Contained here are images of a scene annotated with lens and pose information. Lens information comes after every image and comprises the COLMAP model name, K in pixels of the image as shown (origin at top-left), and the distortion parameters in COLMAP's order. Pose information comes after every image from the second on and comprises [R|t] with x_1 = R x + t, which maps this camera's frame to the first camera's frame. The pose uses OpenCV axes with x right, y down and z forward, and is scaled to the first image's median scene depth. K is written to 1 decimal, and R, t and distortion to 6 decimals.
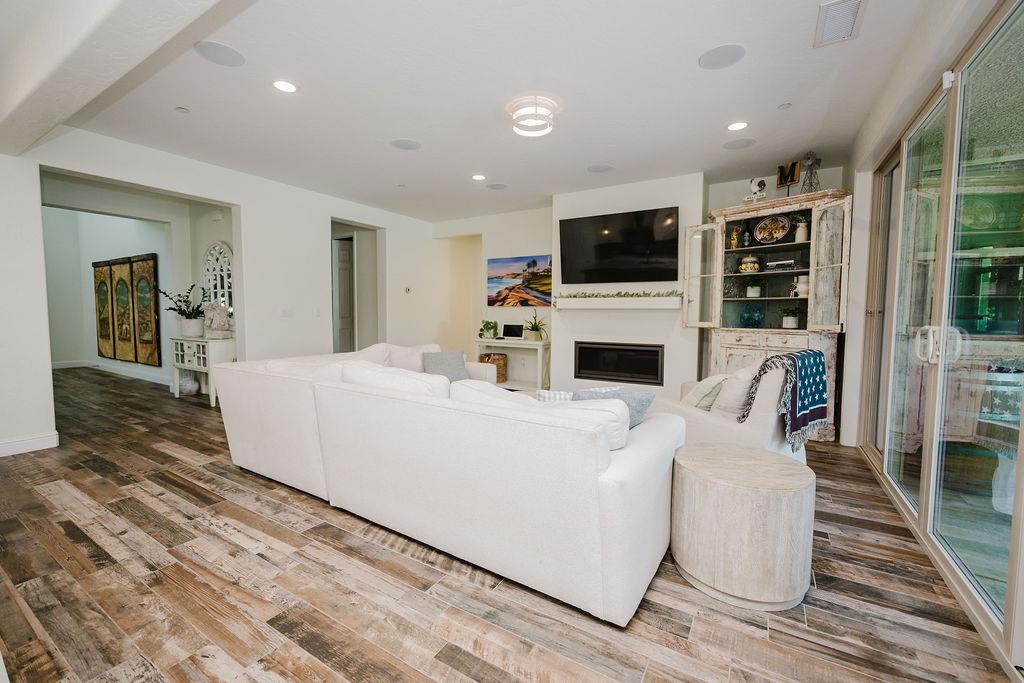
lens RADIAL K [[418.3, 0, 509.6], [0, 418.3, 338.0], [0, 0, 1]] dist [-0.000678, 0.000238]
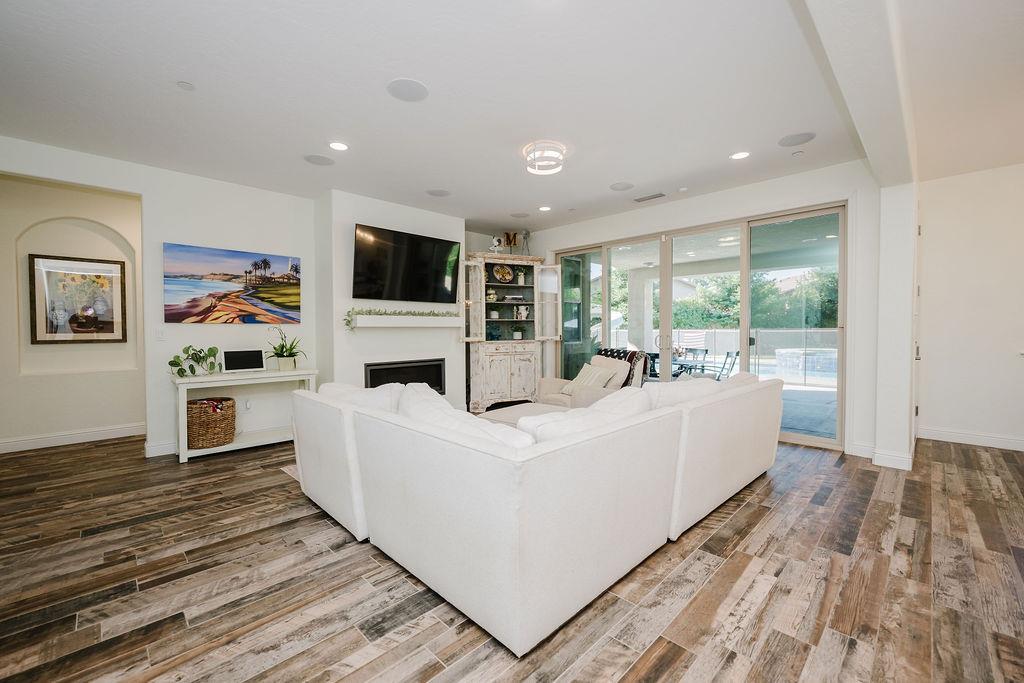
lens RADIAL K [[418.3, 0, 508.5], [0, 418.3, 337.8], [0, 0, 1]] dist [-0.000678, 0.000238]
pose [[0.243247, -0.027543, 0.969573, -0.818743], [0.066687, 0.997706, 0.011612, -0.048803], [-0.967669, 0.061833, 0.244526, 0.643442]]
